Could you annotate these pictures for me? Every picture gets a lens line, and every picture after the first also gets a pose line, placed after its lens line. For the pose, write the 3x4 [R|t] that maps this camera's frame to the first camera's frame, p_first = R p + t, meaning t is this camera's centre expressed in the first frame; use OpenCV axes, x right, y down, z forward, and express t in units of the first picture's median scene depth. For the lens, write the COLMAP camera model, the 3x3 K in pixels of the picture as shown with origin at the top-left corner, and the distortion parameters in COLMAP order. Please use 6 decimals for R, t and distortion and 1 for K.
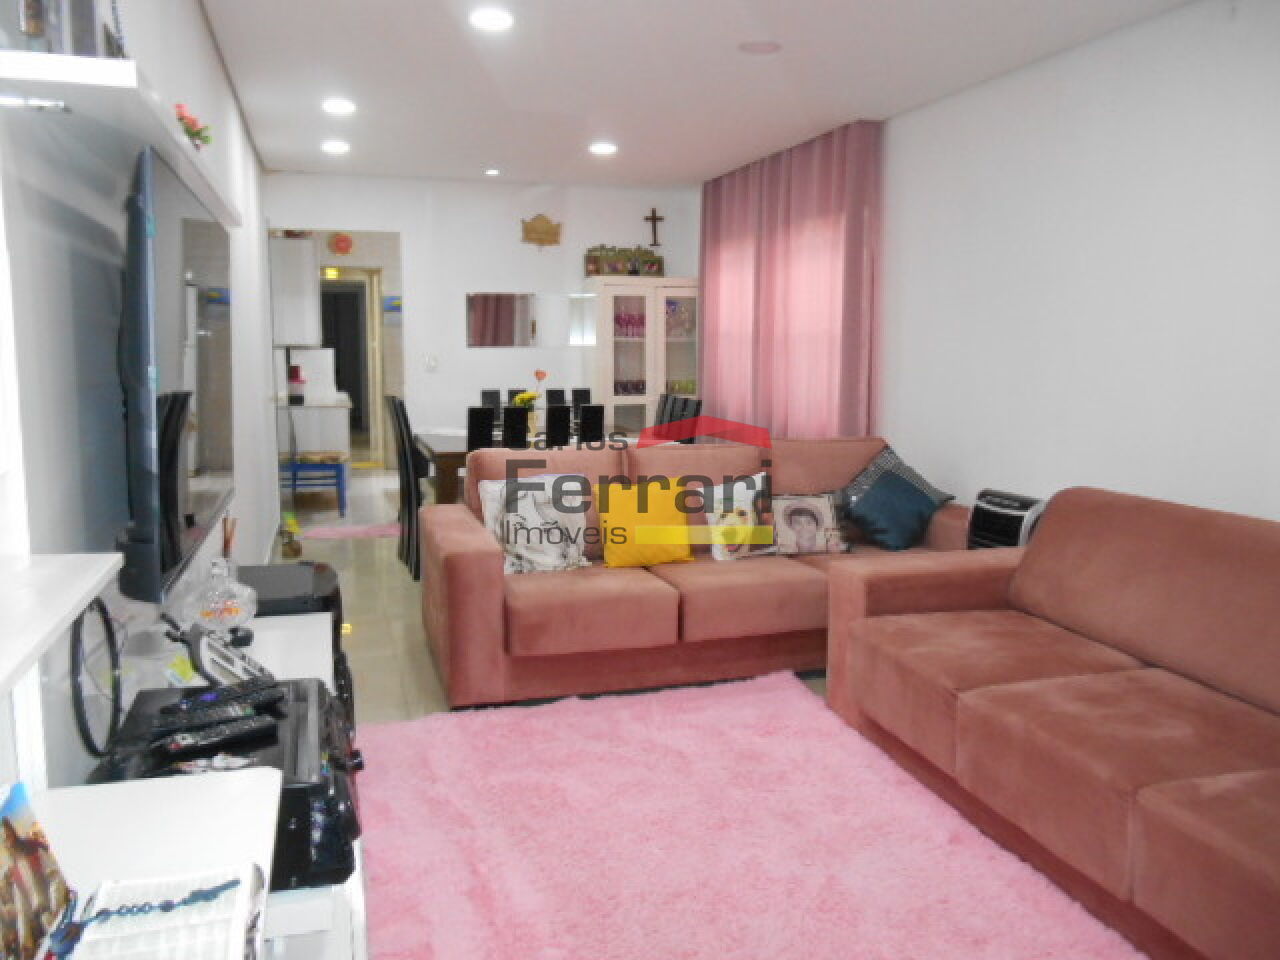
lens RADIAL K [[997.8, 0, 640.6], [0, 997.8, 481.6], [0, 0, 1]] dist [-0.035357, 0.034103]
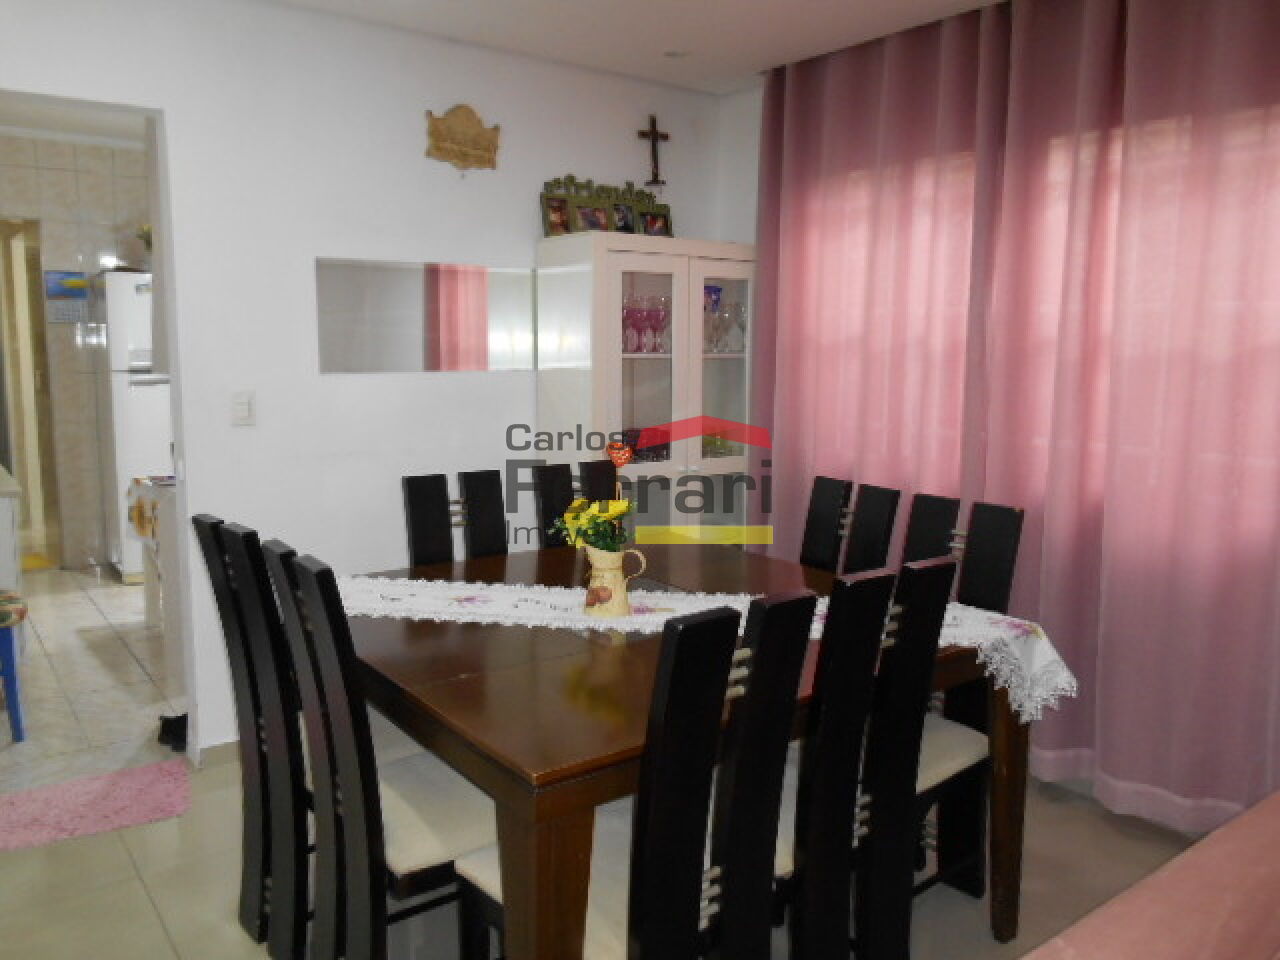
lens RADIAL K [[997.8, 0, 643.1], [0, 997.8, 475.1], [0, 0, 1]] dist [-0.035357, 0.034103]
pose [[0.932129, -0.043184, 0.359542, -0.199672], [0.045377, 0.998967, 0.002342, -0.080008], [-0.359272, 0.014132, 0.933126, 0.502196]]
